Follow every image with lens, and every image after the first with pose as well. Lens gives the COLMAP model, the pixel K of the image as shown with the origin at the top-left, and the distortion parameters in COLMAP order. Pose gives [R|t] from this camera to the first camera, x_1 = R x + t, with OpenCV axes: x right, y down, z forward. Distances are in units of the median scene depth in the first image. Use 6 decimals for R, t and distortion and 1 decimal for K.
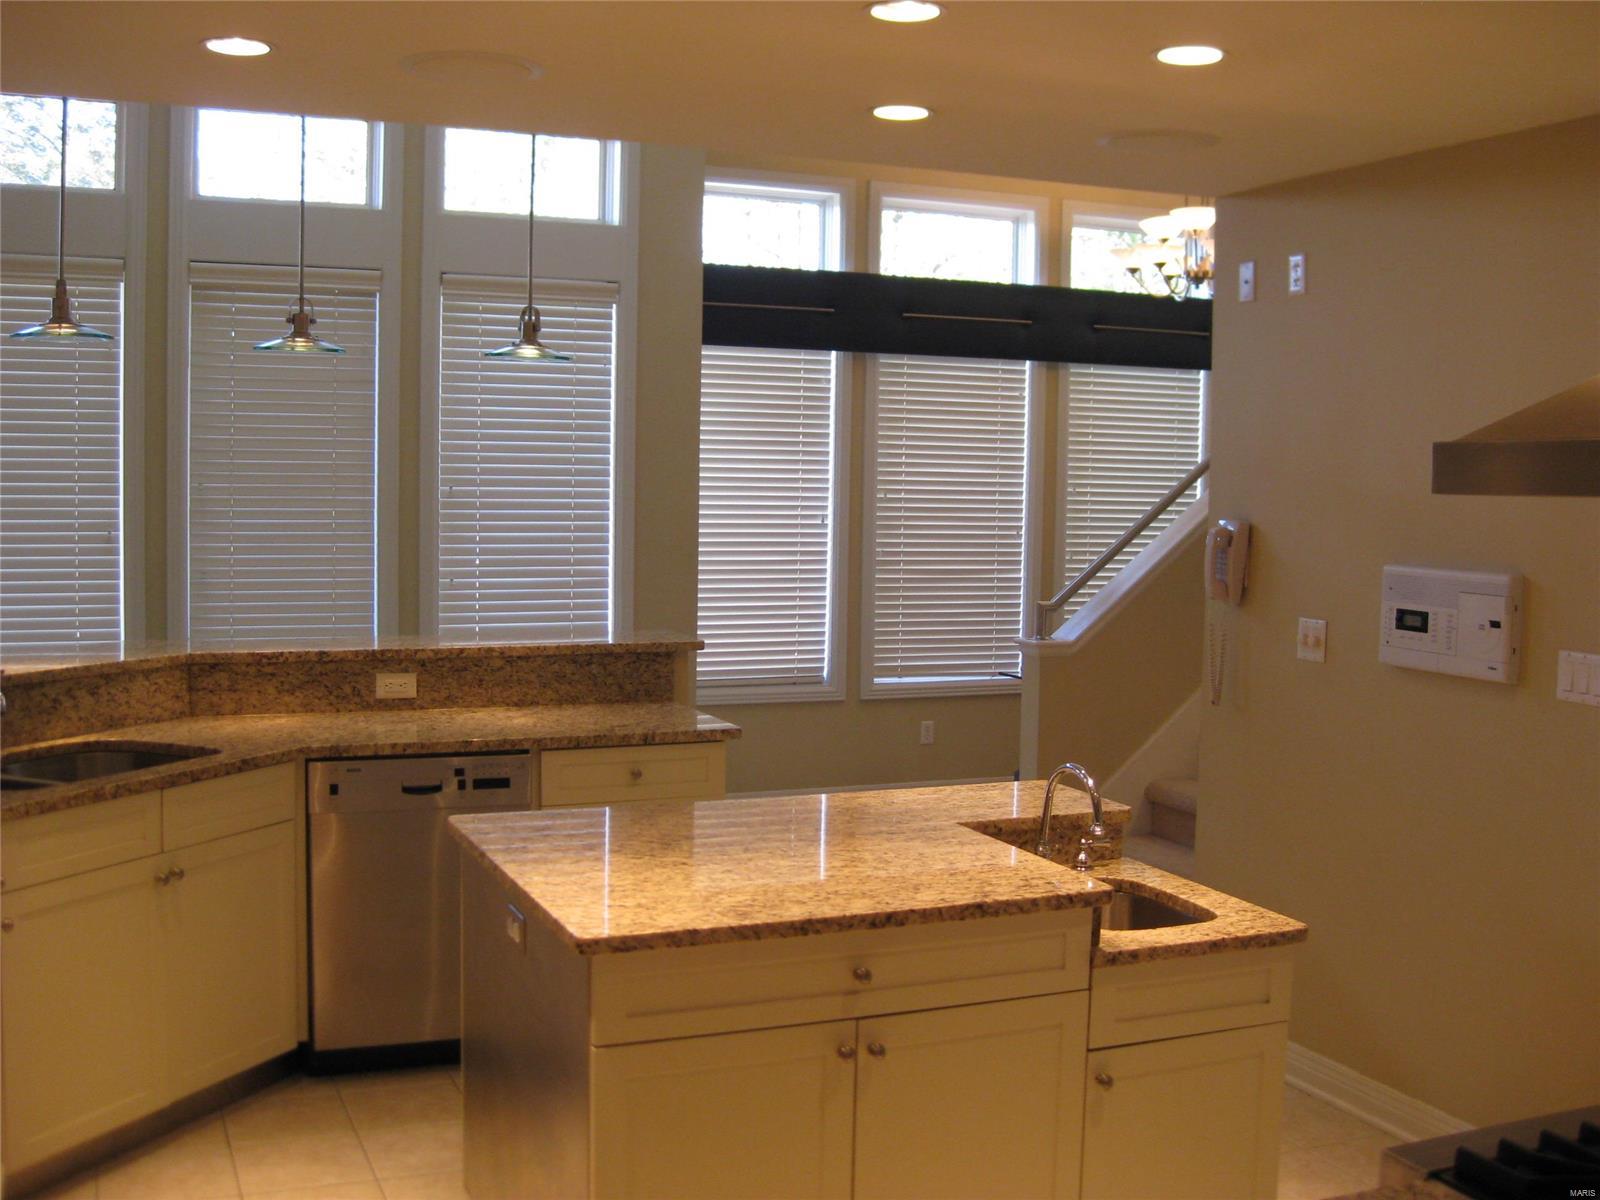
lens RADIAL K [[1763.7, 0, 806.0], [0, 1763.7, 595.9], [0, 0, 1]] dist [-0.147360, 0.000000]
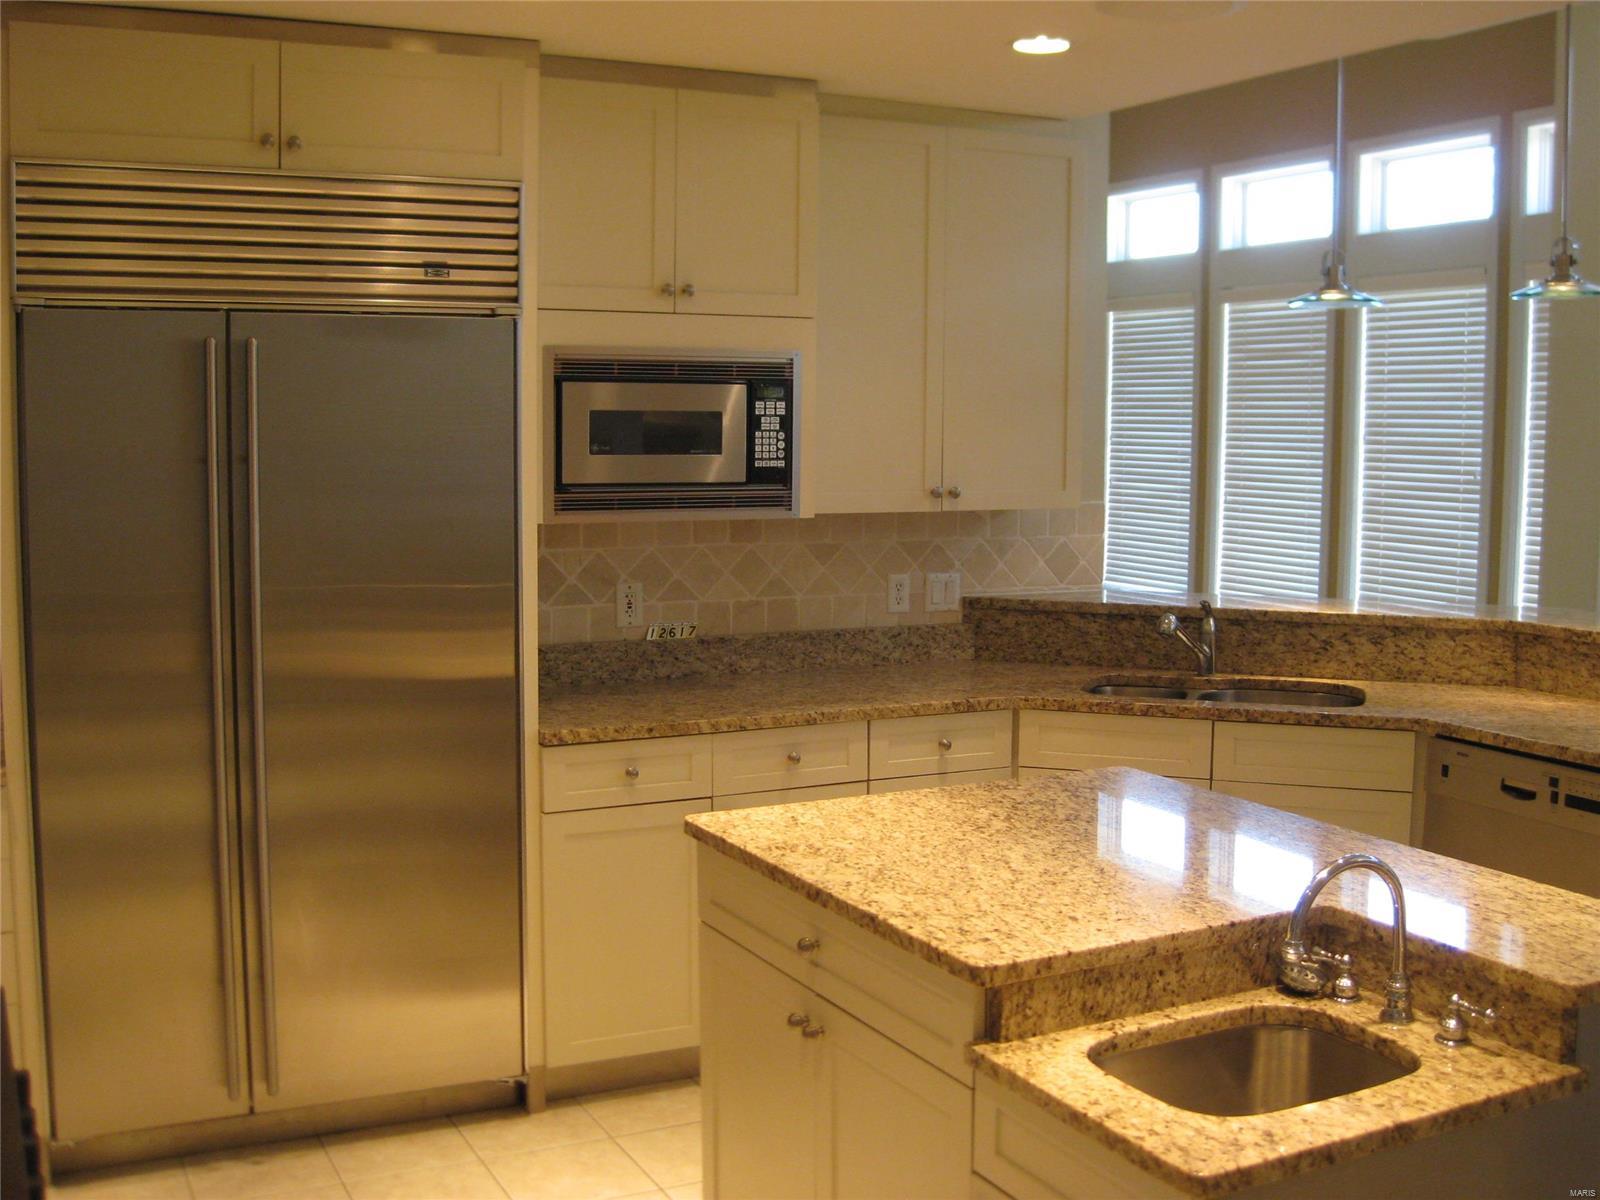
lens RADIAL K [[1763.7, 0, 810.8], [0, 1763.7, 602.6], [0, 0, 1]] dist [-0.147360, 0.000000]
pose [[0.062802, 0.084670, -0.994428, 0.597185], [-0.070422, 0.994287, 0.080210, -0.027108], [0.995538, 0.064992, 0.068406, 0.578716]]
